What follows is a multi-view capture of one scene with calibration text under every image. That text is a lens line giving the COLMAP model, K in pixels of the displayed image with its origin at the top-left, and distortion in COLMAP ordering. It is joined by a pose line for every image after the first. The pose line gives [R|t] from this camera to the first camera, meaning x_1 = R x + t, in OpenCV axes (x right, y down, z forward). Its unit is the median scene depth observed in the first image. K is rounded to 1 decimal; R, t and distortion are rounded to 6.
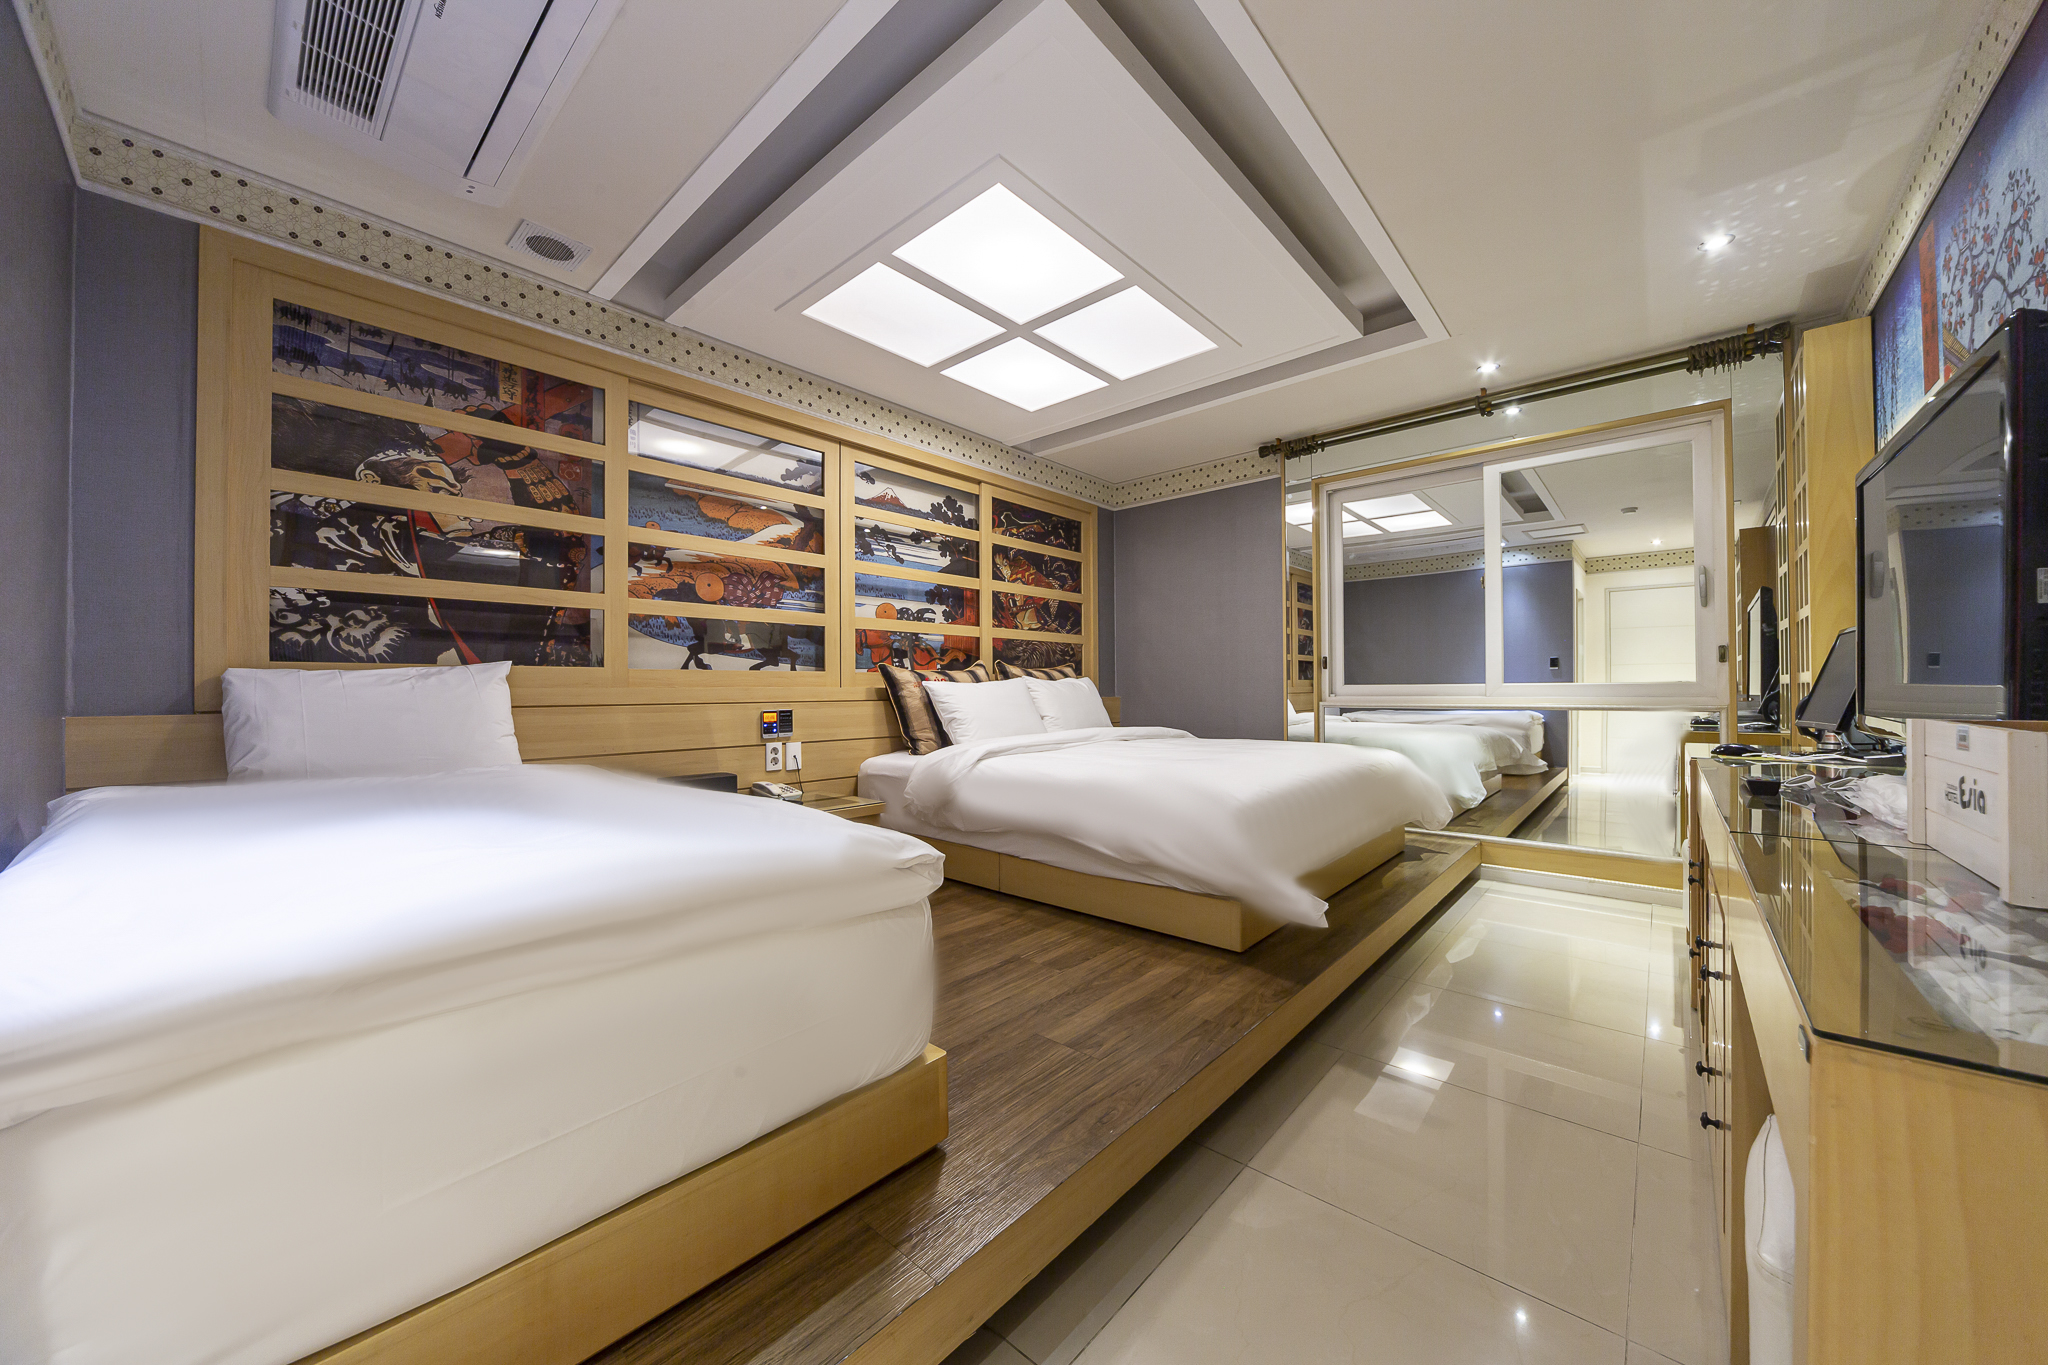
lens RADIAL K [[716.8, 0, 1033.3], [0, 716.8, 684.3], [0, 0, 1]] dist [-0.010708, 0.000054]
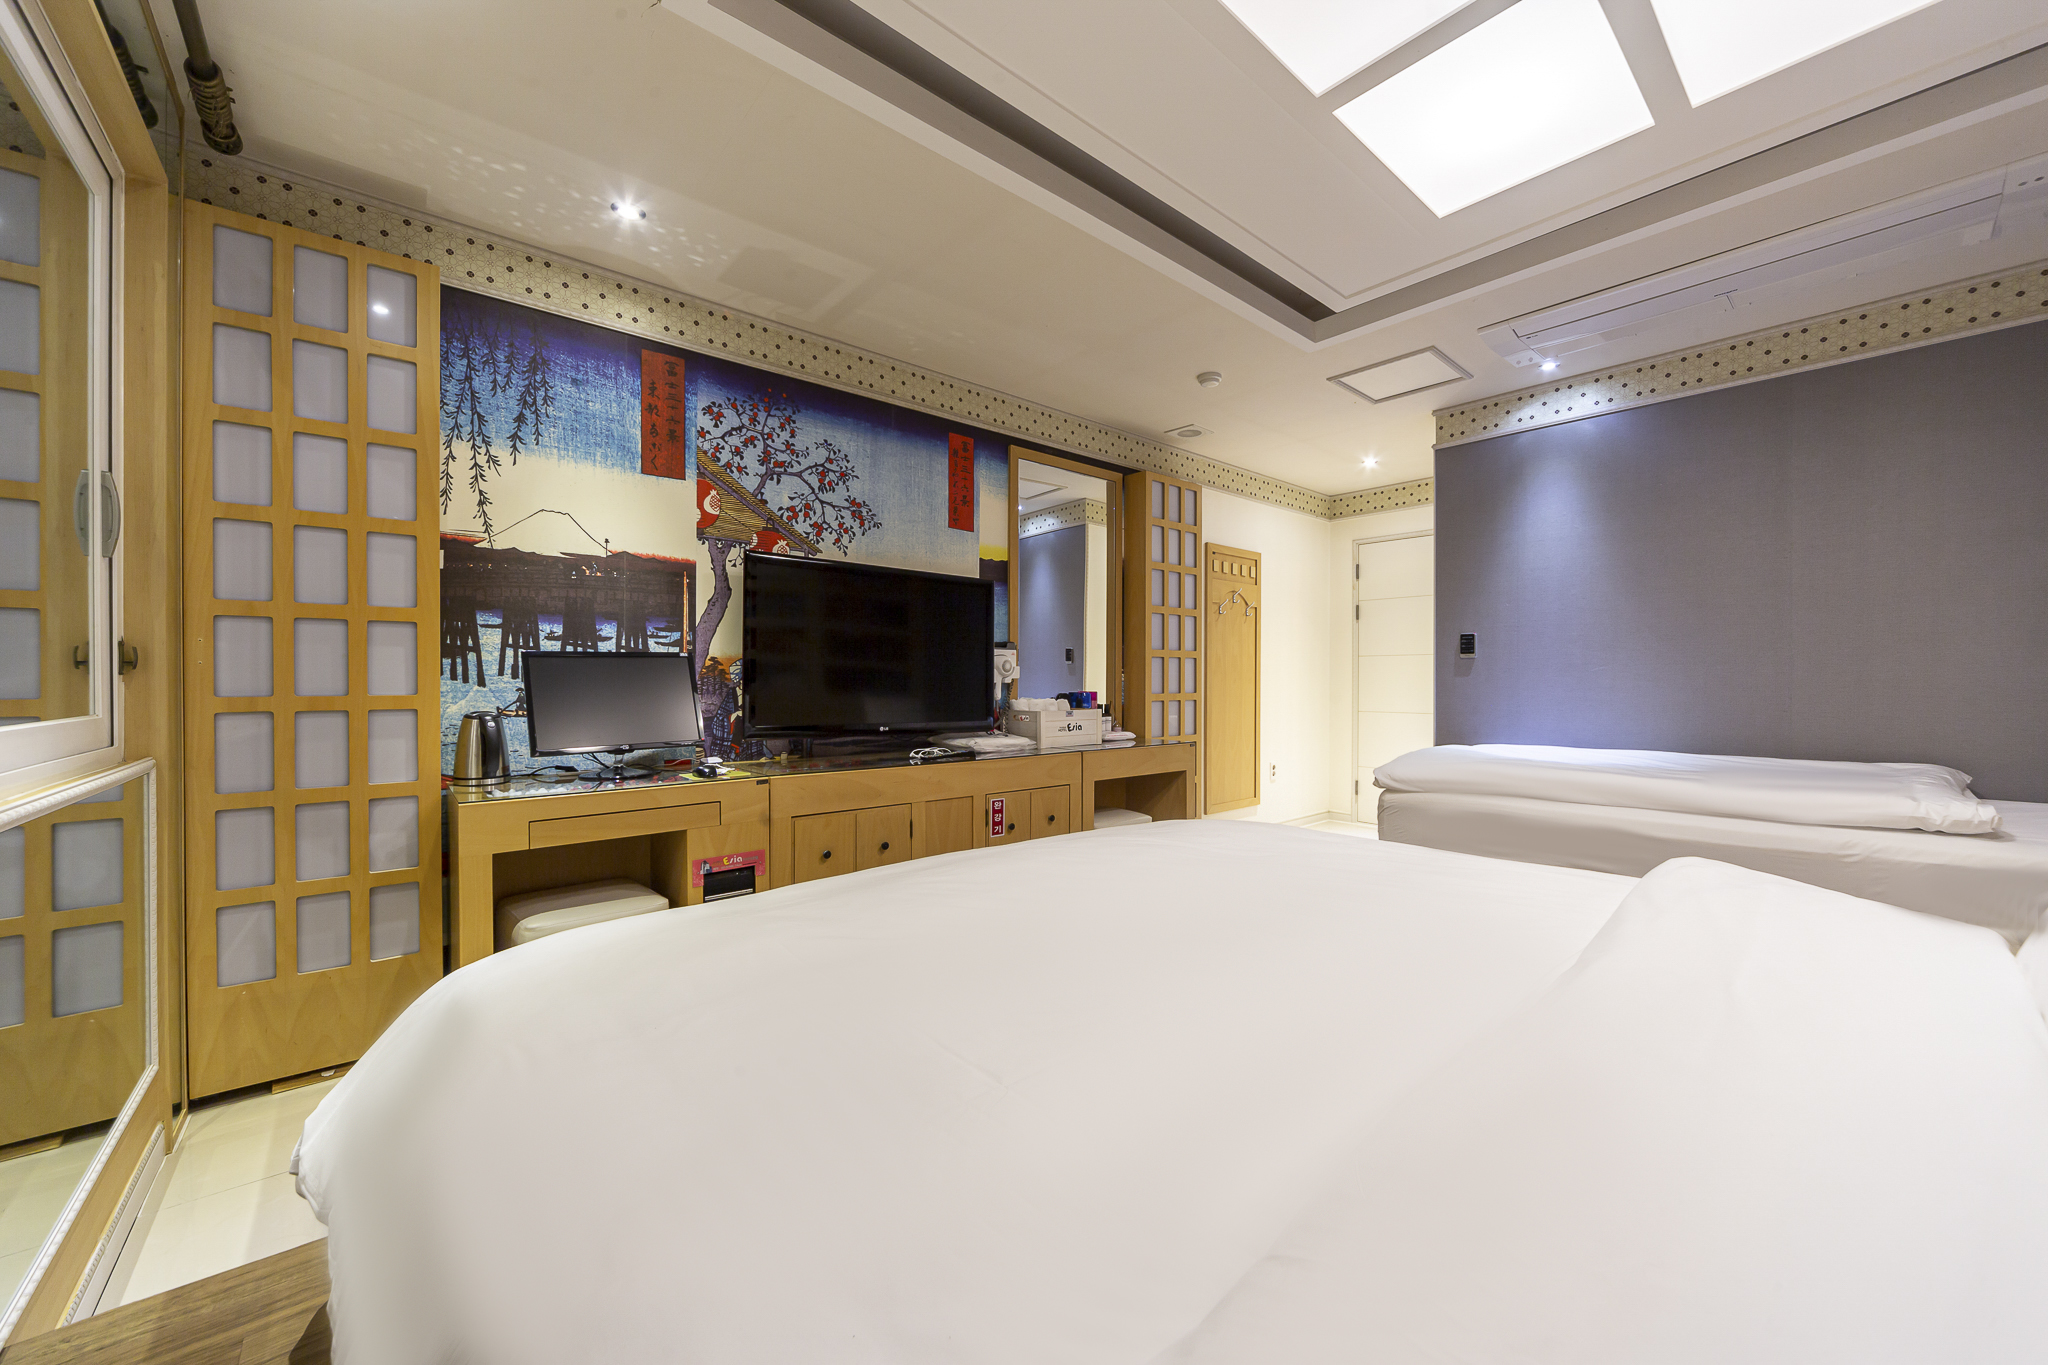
lens RADIAL K [[745.2, 0, 1018.1], [0, 745.2, 682.5], [0, 0, 1]] dist [-0.001840, -0.000119]
pose [[-0.990693, 0.005471, 0.136006, 0.265703], [0.004335, 0.999953, -0.008654, -0.020854], [-0.136047, -0.007984, -0.990670, 1.391440]]
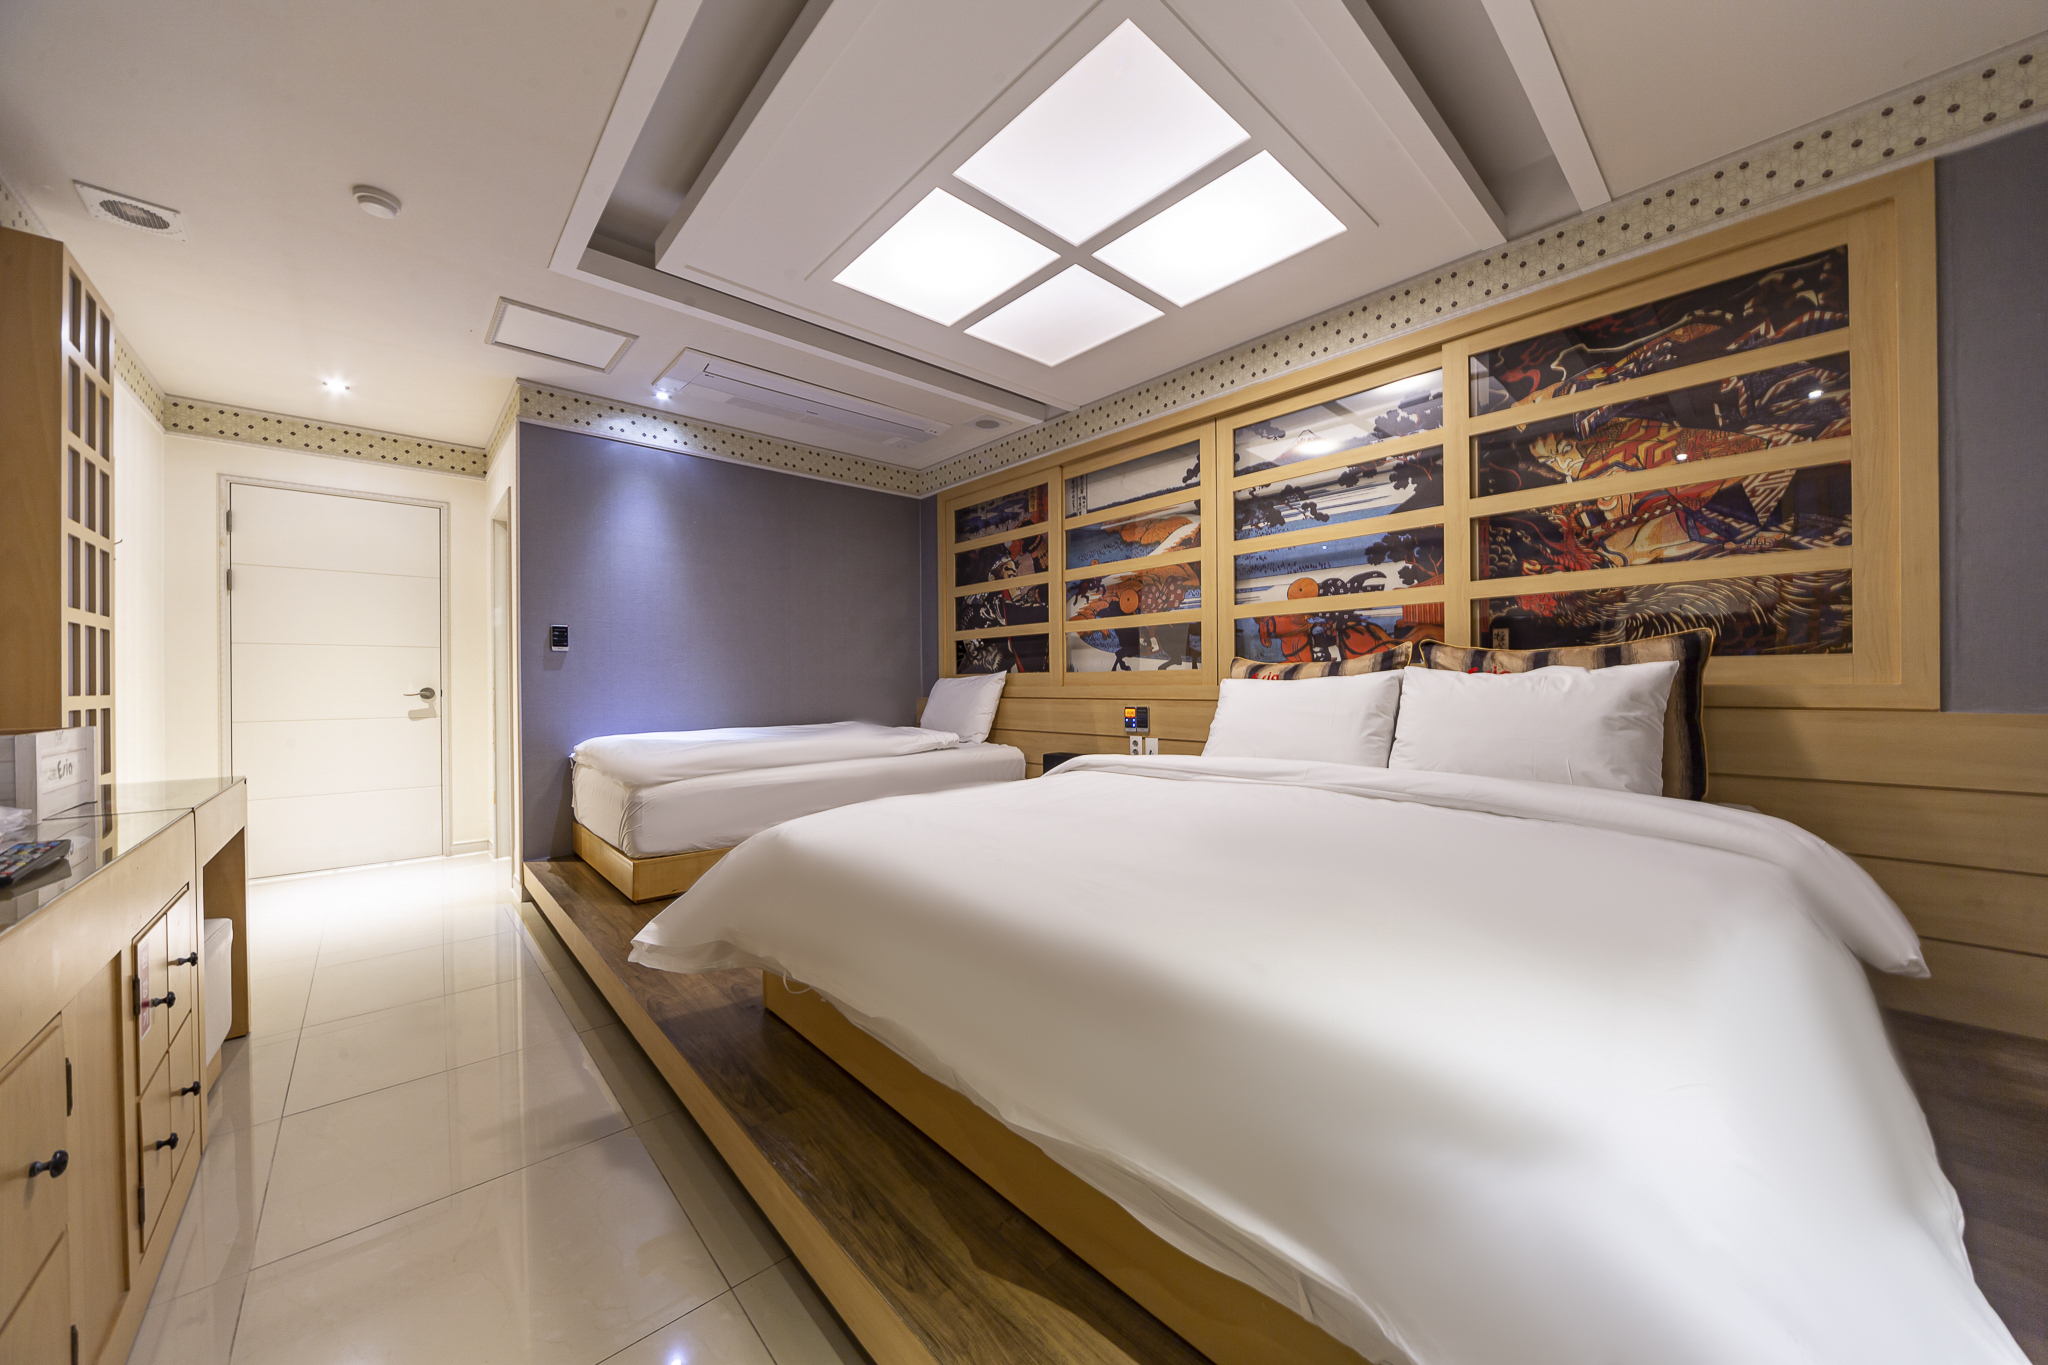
lens RADIAL K [[716.8, 0, 1028.8], [0, 716.8, 683.2], [0, 0, 1]] dist [-0.010708, 0.000054]
pose [[-0.102055, 0.012223, -0.994704, 0.743197], [0.020675, 0.999735, 0.010164, -0.014473], [0.994564, -0.019528, -0.102281, 0.939662]]
